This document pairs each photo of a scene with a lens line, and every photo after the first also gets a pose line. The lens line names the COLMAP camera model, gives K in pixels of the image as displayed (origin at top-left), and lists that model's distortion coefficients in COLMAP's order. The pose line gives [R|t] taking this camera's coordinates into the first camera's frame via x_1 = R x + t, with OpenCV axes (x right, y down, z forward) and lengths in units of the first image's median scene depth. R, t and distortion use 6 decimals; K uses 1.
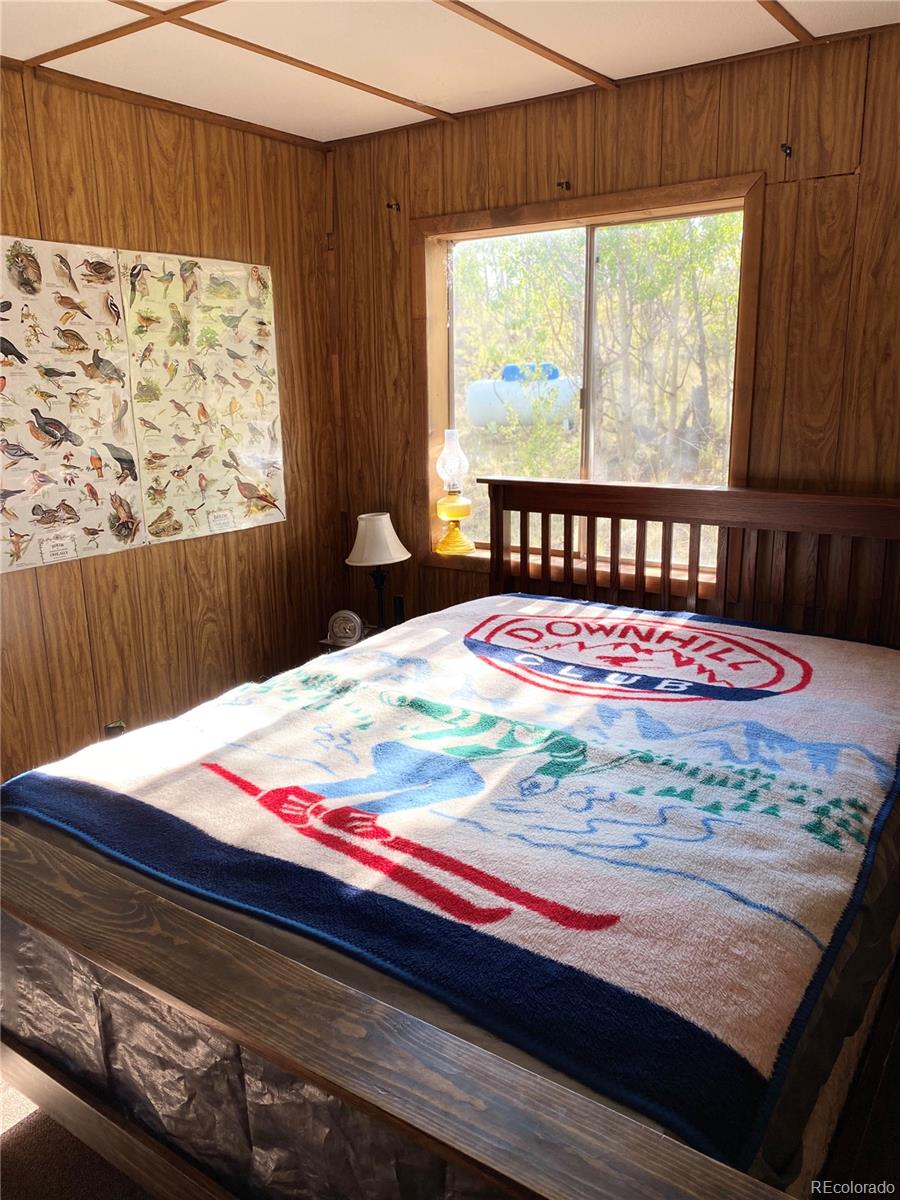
lens RADIAL K [[918.2, 0, 456.6], [0, 918.2, 610.7], [0, 0, 1]] dist [0.022907, 0.001439]
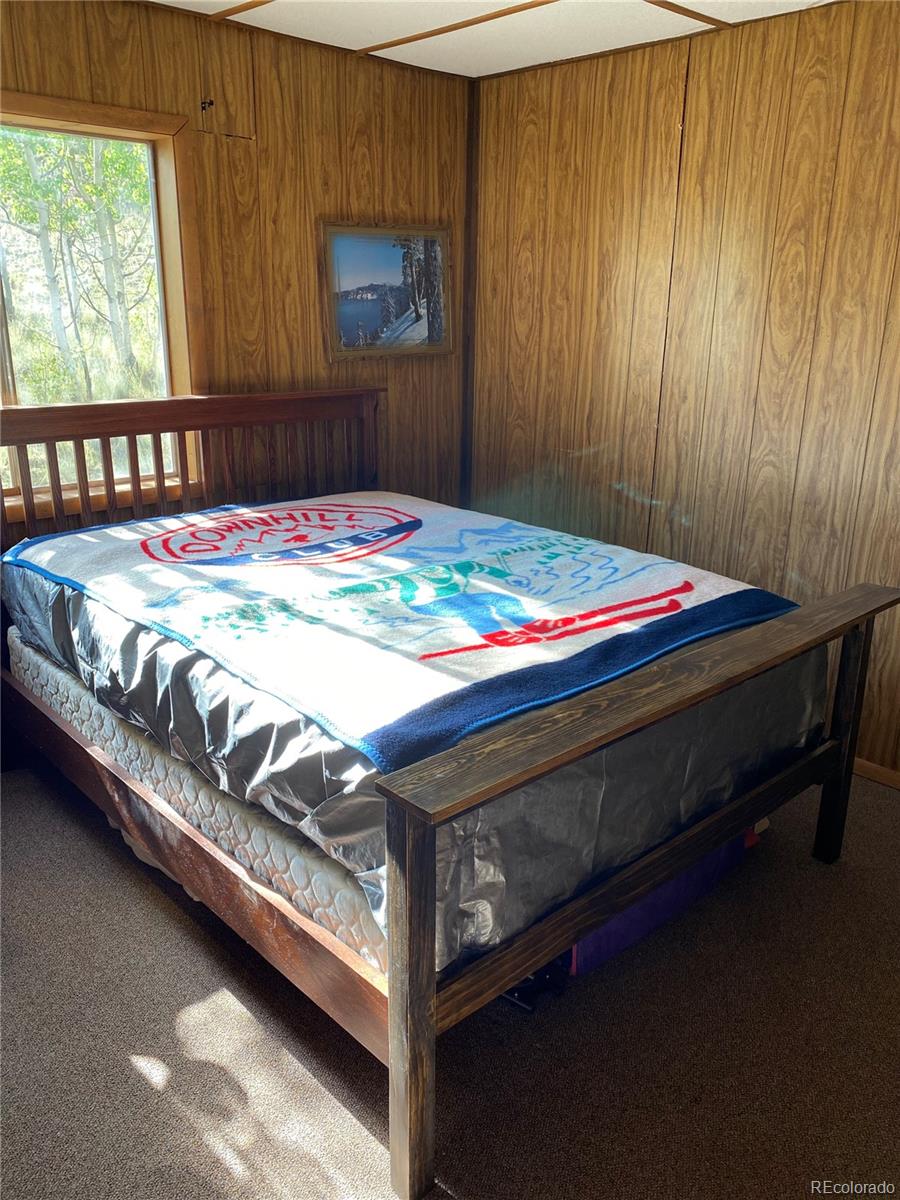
lens RADIAL K [[966.8, 0, 429.6], [0, 966.8, 605.1], [0, 0, 1]] dist [0.113759, -0.124510]
pose [[0.206421, -0.273491, 0.939464, -1.081045], [0.225418, 0.947608, 0.226333, -0.121097], [-0.952143, 0.165052, 0.257256, 0.562973]]
